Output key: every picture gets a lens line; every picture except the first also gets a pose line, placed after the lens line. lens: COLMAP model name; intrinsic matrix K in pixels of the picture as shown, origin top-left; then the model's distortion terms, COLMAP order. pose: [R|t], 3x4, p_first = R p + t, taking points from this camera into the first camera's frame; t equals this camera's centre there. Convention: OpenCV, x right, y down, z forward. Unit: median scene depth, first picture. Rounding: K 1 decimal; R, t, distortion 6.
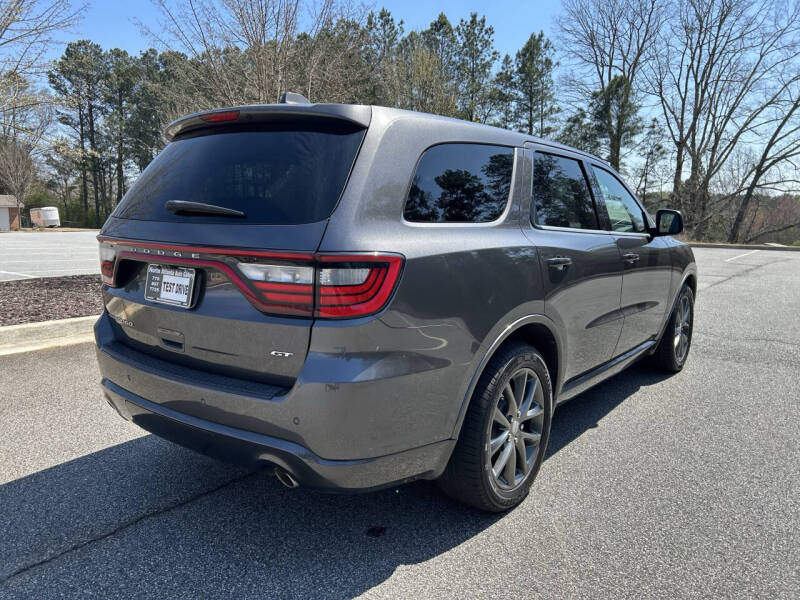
lens RADIAL K [[604.9, 0, 394.5], [0, 604.9, 299.1], [0, 0, 1]] dist [0.050004, -0.048574]
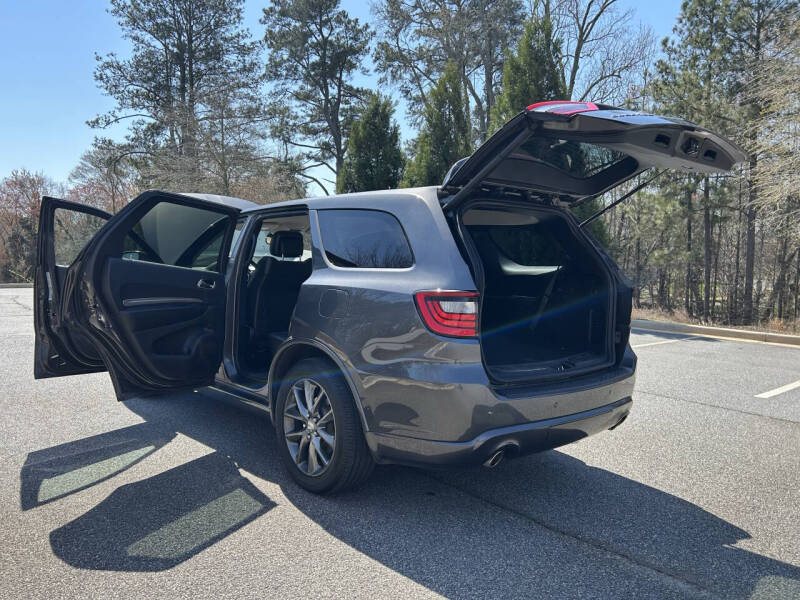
lens RADIAL K [[604.9, 0, 402.0], [0, 604.9, 299.1], [0, 0, 1]] dist [0.050004, -0.048574]
pose [[0.191214, -0.065452, 0.979364, -0.105936], [0.123392, 0.991462, 0.042169, -0.010661], [-0.973762, 0.112782, 0.197658, 0.066187]]
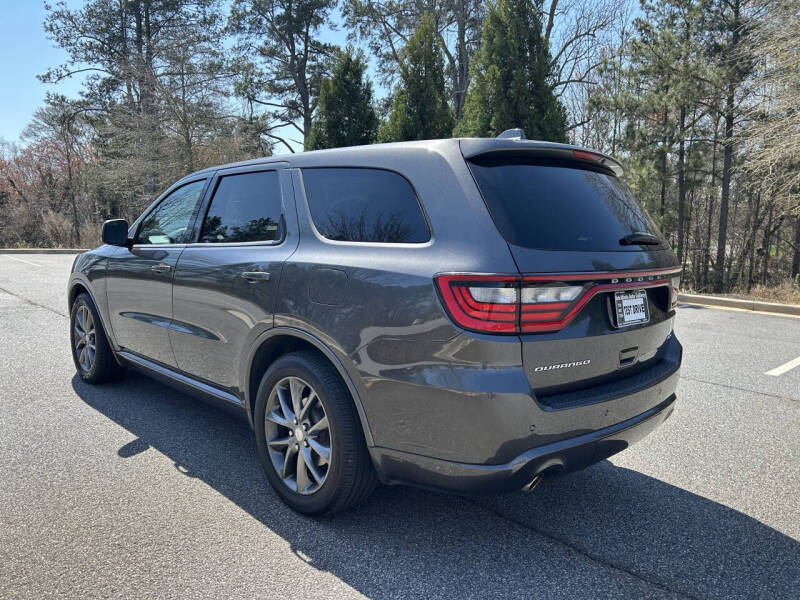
lens RADIAL K [[604.9, 0, 398.7], [0, 604.9, 299.0], [0, 0, 1]] dist [0.050004, -0.048574]
pose [[0.145429, -0.123688, 0.981607, -0.090868], [0.122815, 0.986738, 0.106139, -0.012498], [-0.981716, 0.105121, 0.158691, 0.073684]]
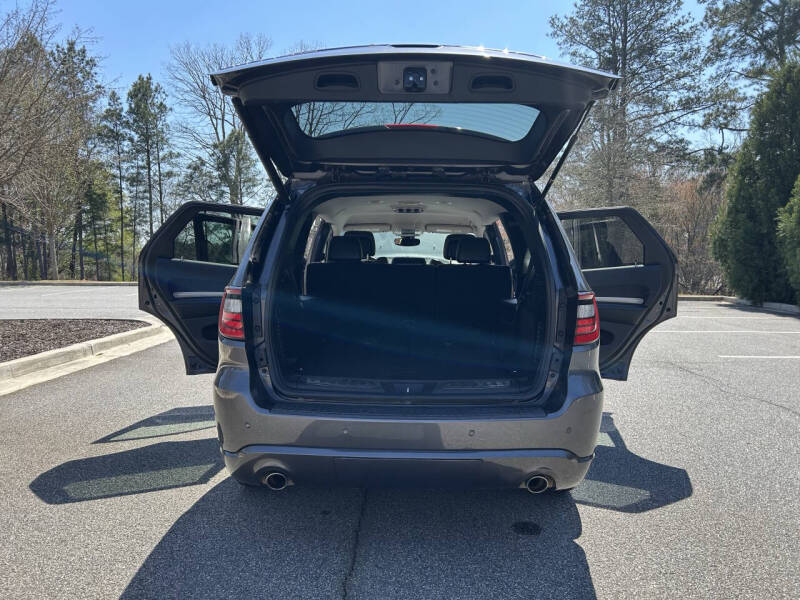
lens RADIAL K [[604.9, 0, 405.1], [0, 604.9, 297.0], [0, 0, 1]] dist [0.050004, -0.048574]
pose [[0.787735, -0.040782, 0.614663, -0.060517], [0.087458, 0.995103, -0.046060, -0.002067], [-0.609774, 0.090040, 0.787444, 0.010573]]
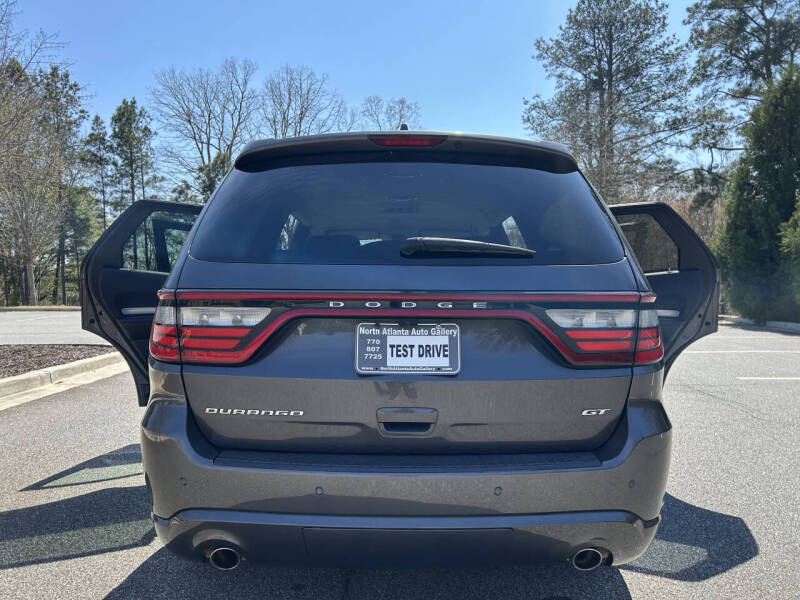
lens RADIAL K [[604.9, 0, 394.0], [0, 604.9, 302.4], [0, 0, 1]] dist [0.050004, -0.048574]
pose [[0.786434, -0.029048, 0.616990, -0.050321], [0.096903, 0.992327, -0.076797, -0.001370], [-0.610025, 0.120184, 0.783215, 0.024895]]
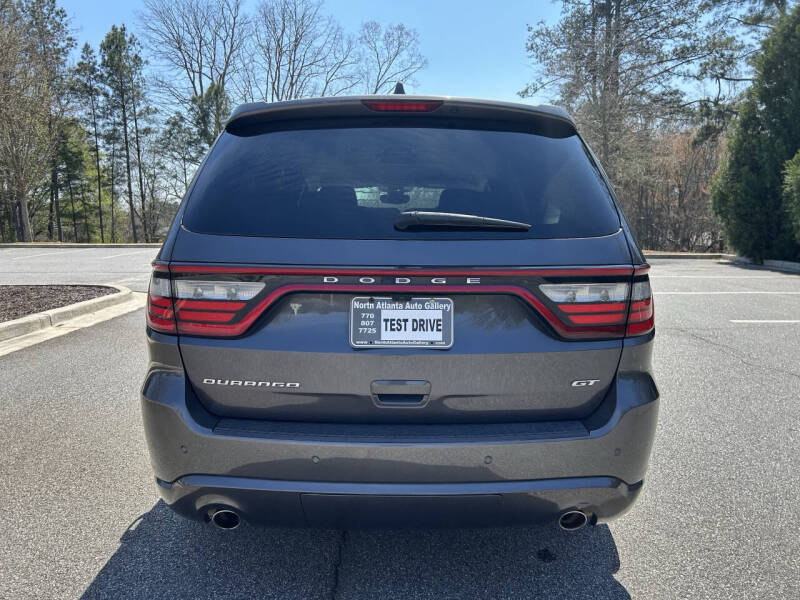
lens RADIAL K [[604.9, 0, 392.9], [0, 604.9, 295.3], [0, 0, 1]] dist [0.050004, -0.048574]
pose [[0.785978, -0.087215, 0.612072, -0.050023], [0.095551, 0.995241, 0.019114, -0.004287], [-0.610827, 0.043461, 0.790571, 0.024286]]
